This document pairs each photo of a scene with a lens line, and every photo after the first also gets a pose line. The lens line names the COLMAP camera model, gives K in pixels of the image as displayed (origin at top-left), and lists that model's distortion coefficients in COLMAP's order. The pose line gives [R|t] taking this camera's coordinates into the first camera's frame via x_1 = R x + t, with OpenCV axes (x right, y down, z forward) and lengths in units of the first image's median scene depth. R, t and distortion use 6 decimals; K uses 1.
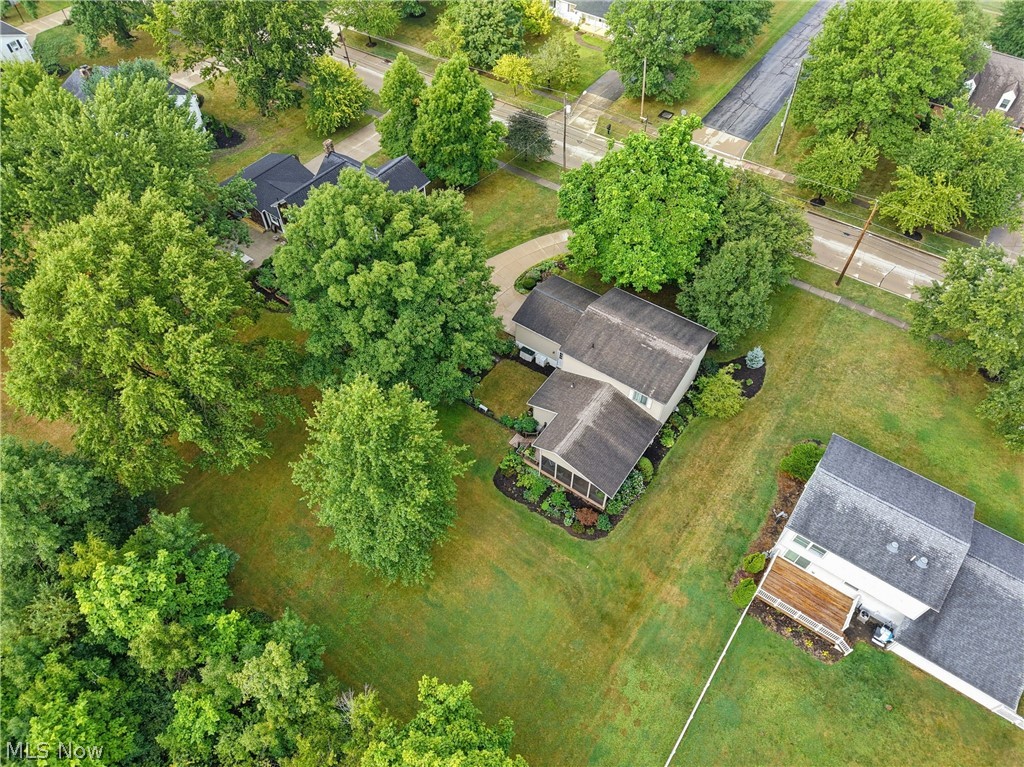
lens RADIAL K [[692.7, 0, 501.2], [0, 692.7, 382.1], [0, 0, 1]] dist [0.072768, -0.059246]
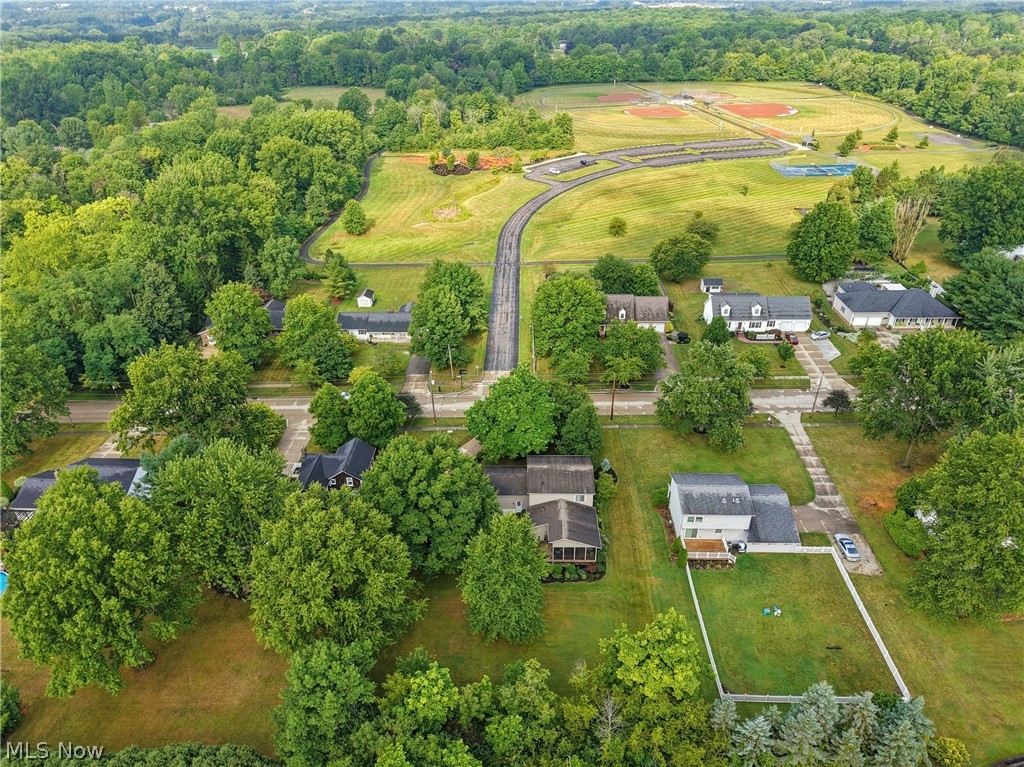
lens RADIAL K [[692.7, 0, 501.2], [0, 692.7, 382.1], [0, 0, 1]] dist [0.072768, -0.059246]
pose [[0.829099, -0.291667, 0.476996, -0.716524], [0.446311, 0.859119, -0.250441, 0.120111], [-0.336751, 0.420529, 0.842469, -0.559936]]
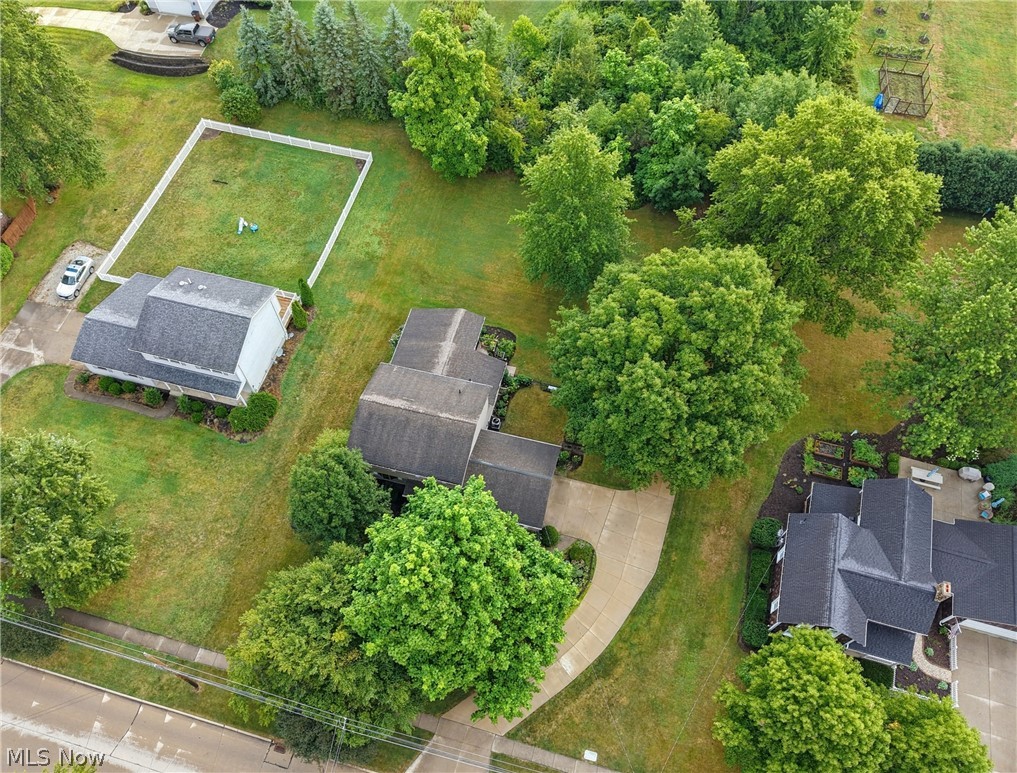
lens RADIAL K [[759.8, 0, 523.2], [0, 759.8, 433.3], [0, 0, 1]] dist [0.076114, -0.067178]
pose [[-0.929674, 0.328310, -0.167088, 0.246462], [-0.283215, -0.346940, 0.894104, -1.065012], [0.235573, 0.878547, 0.415523, 0.606586]]
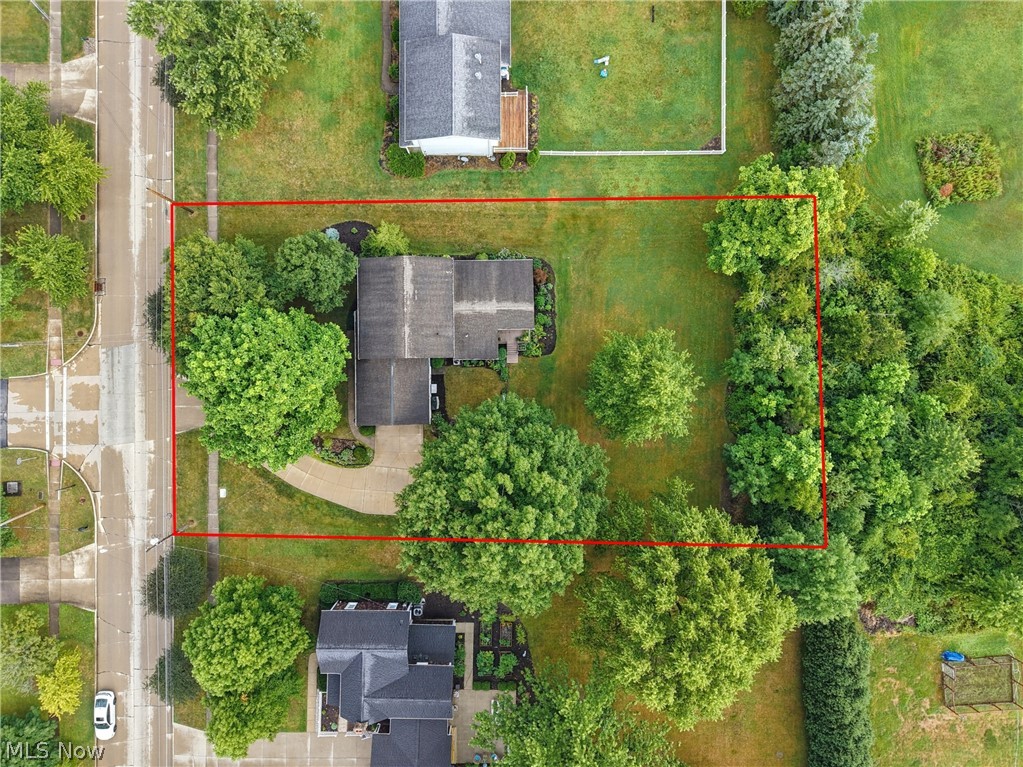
lens RADIAL K [[692.1, 0, 500.7], [0, 692.1, 382.1], [0, 0, 1]] dist [0.072768, -0.059246]
pose [[-0.589727, -0.807584, 0.005512, -0.005717], [0.633737, -0.458526, 0.623002, -0.746615], [-0.500599, 0.370894, 0.782201, 0.048533]]
